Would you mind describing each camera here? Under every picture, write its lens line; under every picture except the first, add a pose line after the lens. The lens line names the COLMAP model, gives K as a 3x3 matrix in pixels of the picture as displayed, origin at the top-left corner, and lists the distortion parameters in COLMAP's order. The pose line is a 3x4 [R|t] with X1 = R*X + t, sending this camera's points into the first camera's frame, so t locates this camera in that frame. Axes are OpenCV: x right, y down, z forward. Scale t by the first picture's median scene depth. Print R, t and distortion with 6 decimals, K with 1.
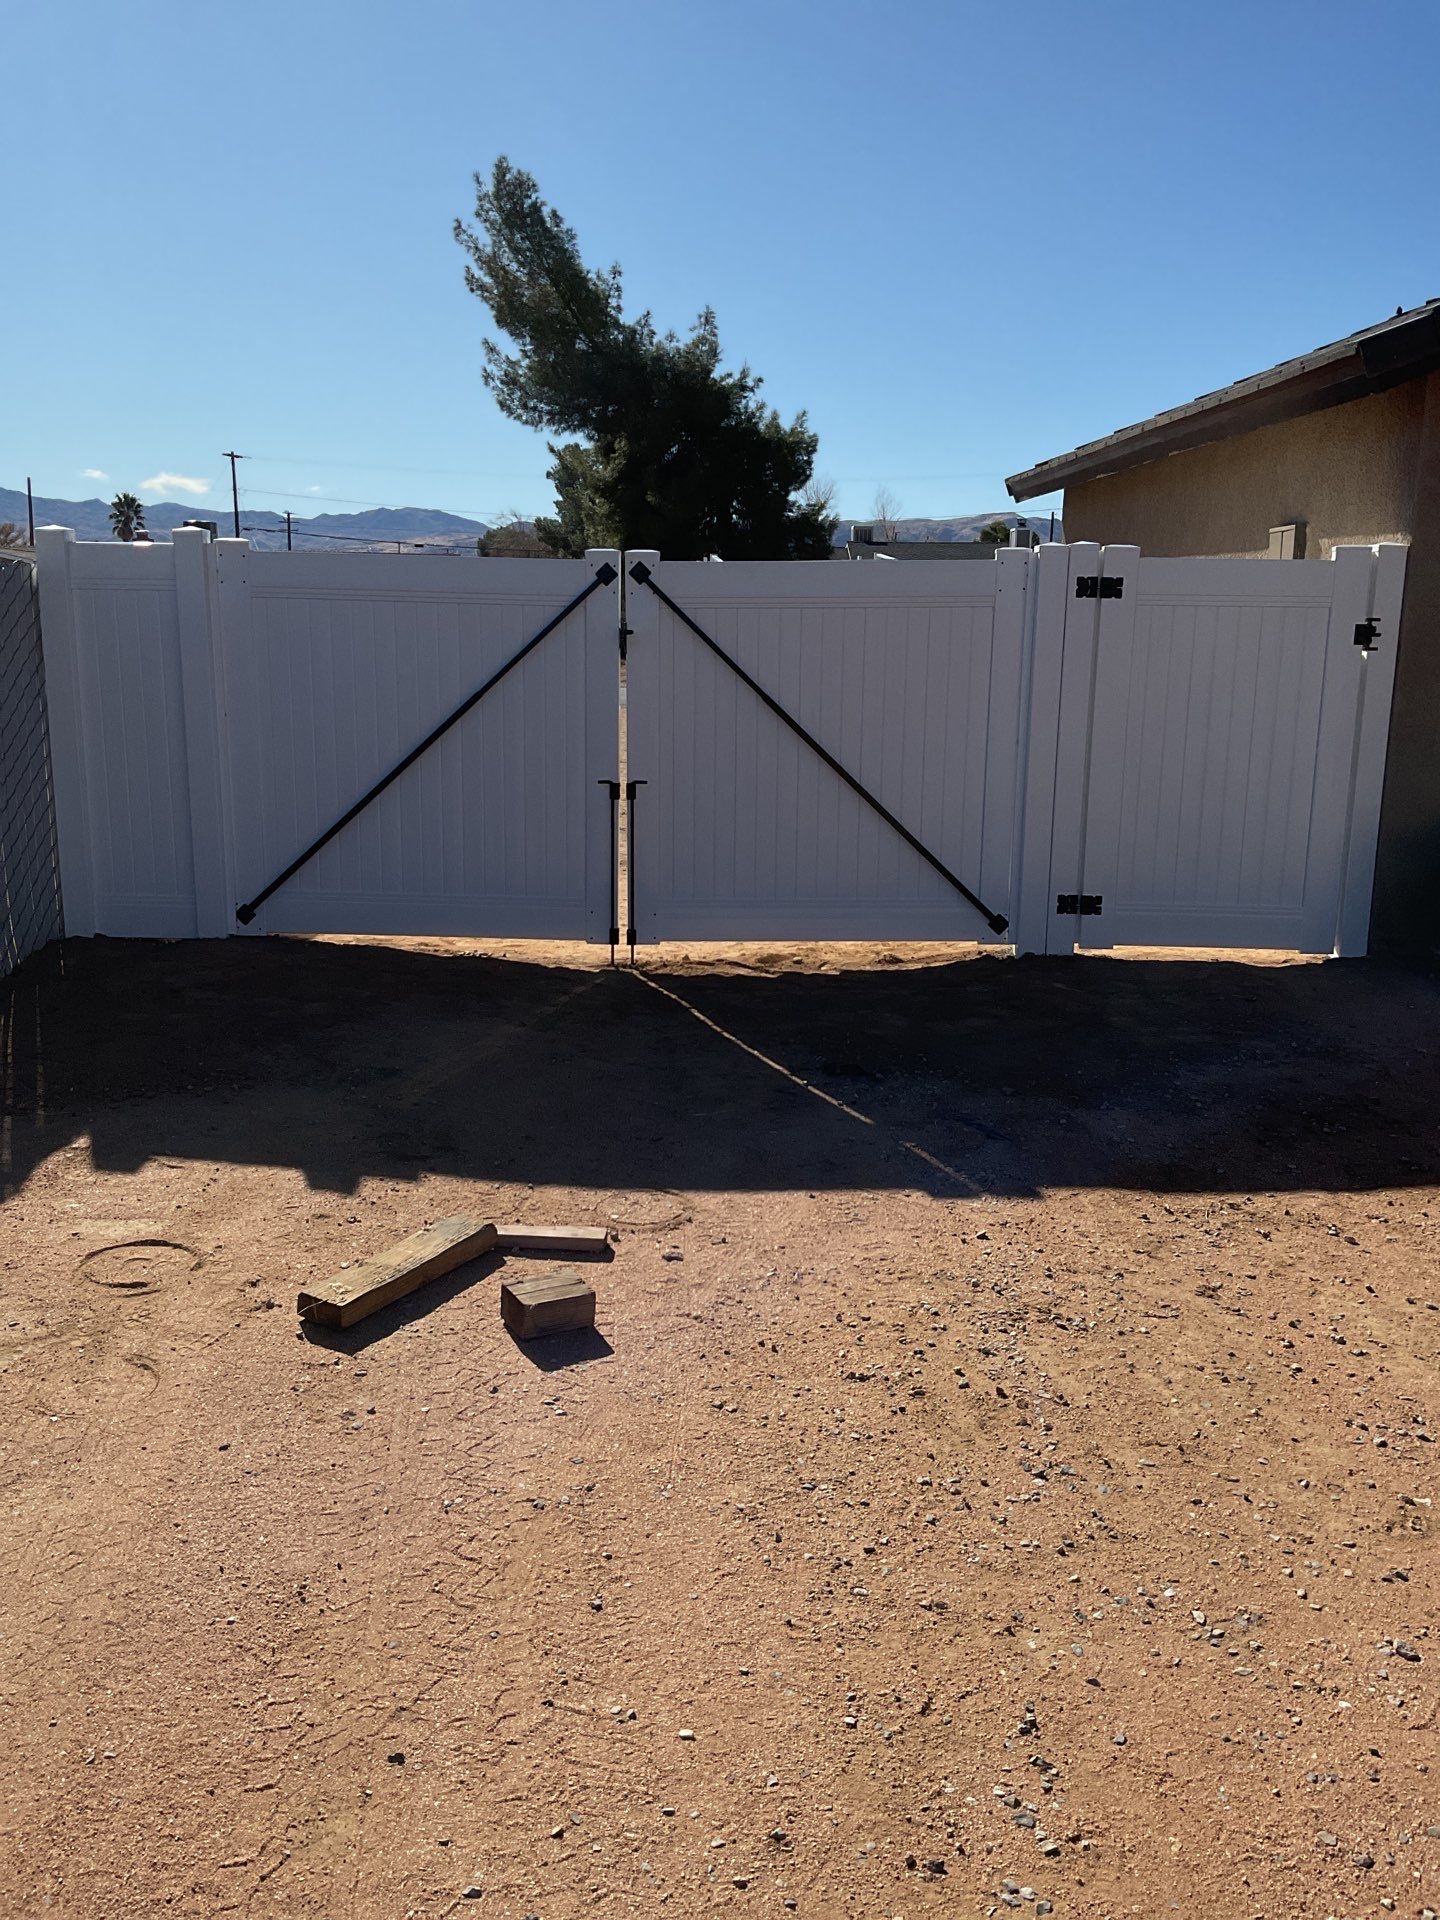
lens RADIAL K [[1481.1, 0, 716.1], [0, 1481.1, 916.5], [0, 0, 1]] dist [0.036839, -0.065439]
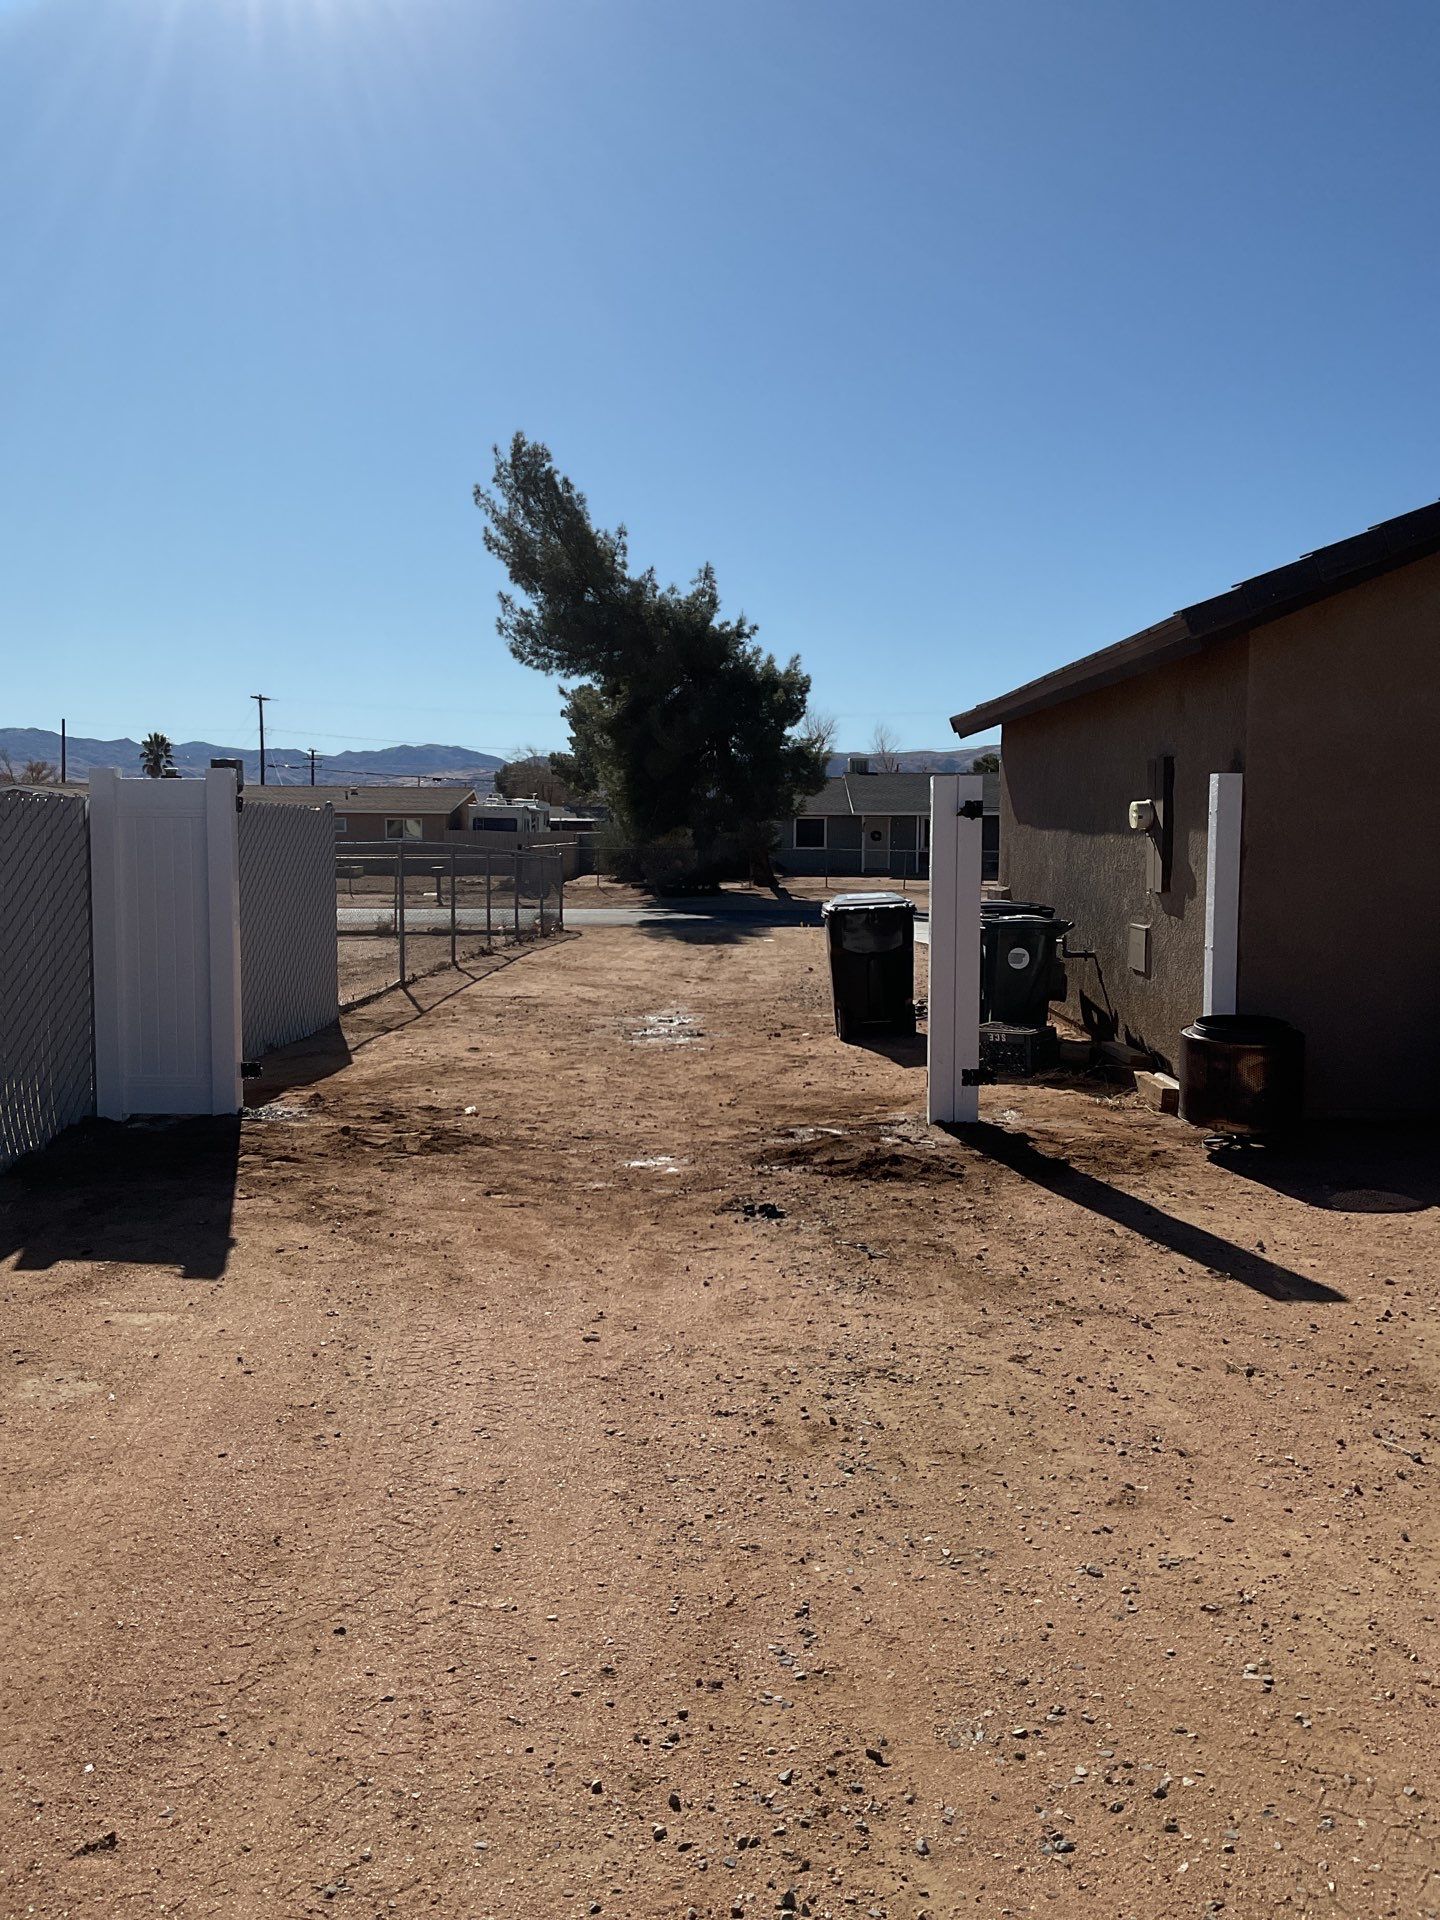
lens RADIAL K [[1481.1, 0, 733.0], [0, 1481.1, 928.2], [0, 0, 1]] dist [0.036839, -0.065439]
pose [[0.999972, -0.007182, 0.002160, 0.051454], [0.007418, 0.989669, -0.143179, 0.040260], [-0.001109, 0.143191, 0.989694, -0.156960]]
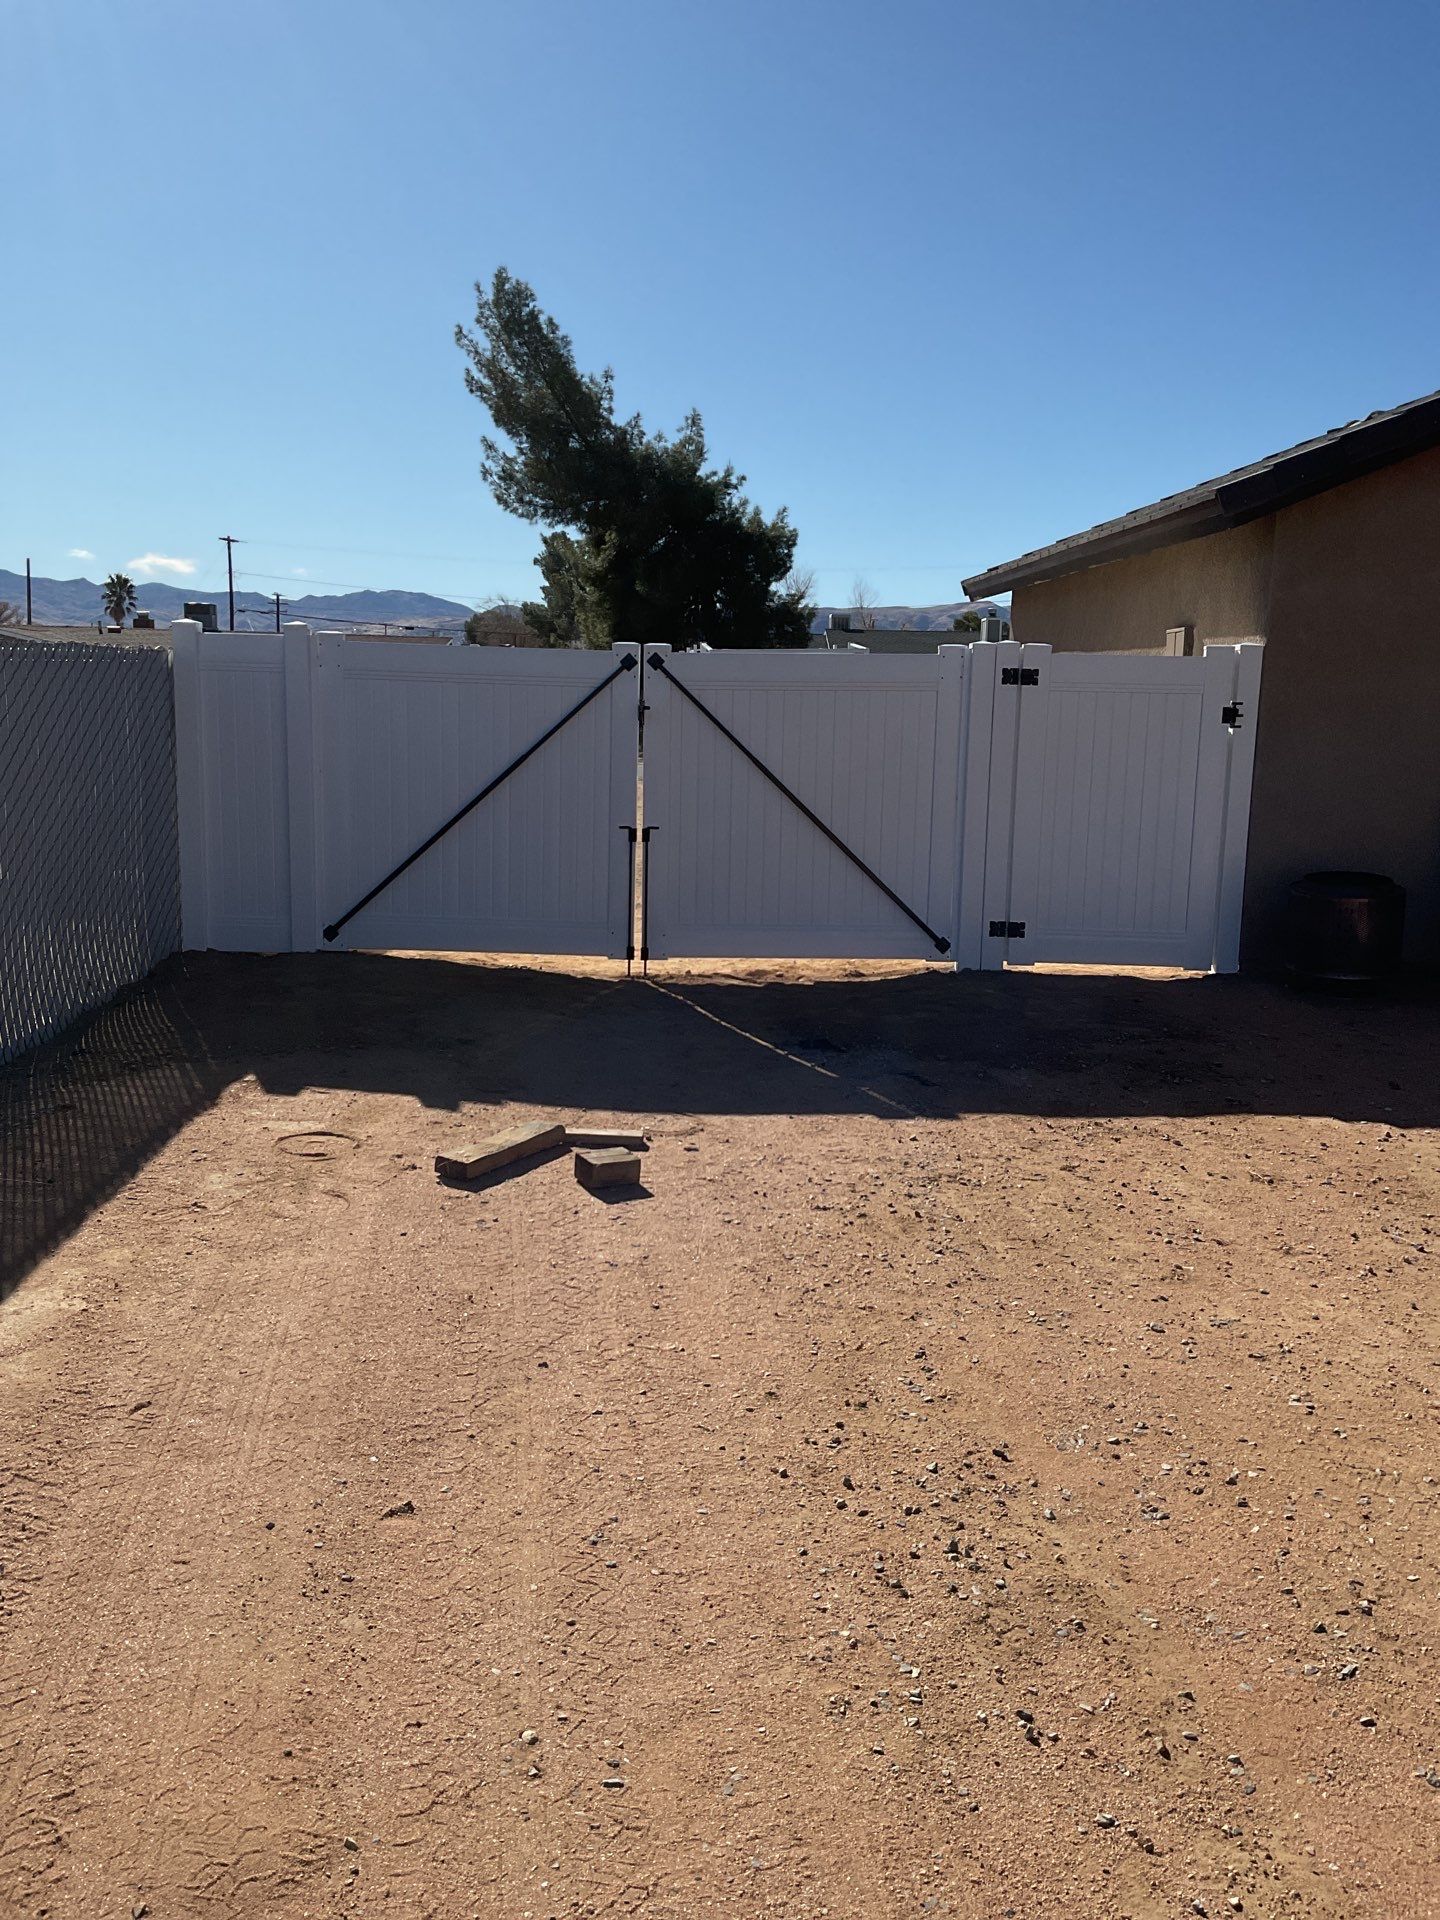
lens RADIAL K [[1481.1, 0, 724.1], [0, 1481.1, 923.4], [0, 0, 1]] dist [0.036839, -0.065439]
pose [[0.999793, 0.006277, 0.019368, -0.015741], [-0.005306, 0.998747, -0.049769, 0.050738], [-0.019656, 0.049656, 0.998573, -0.236576]]
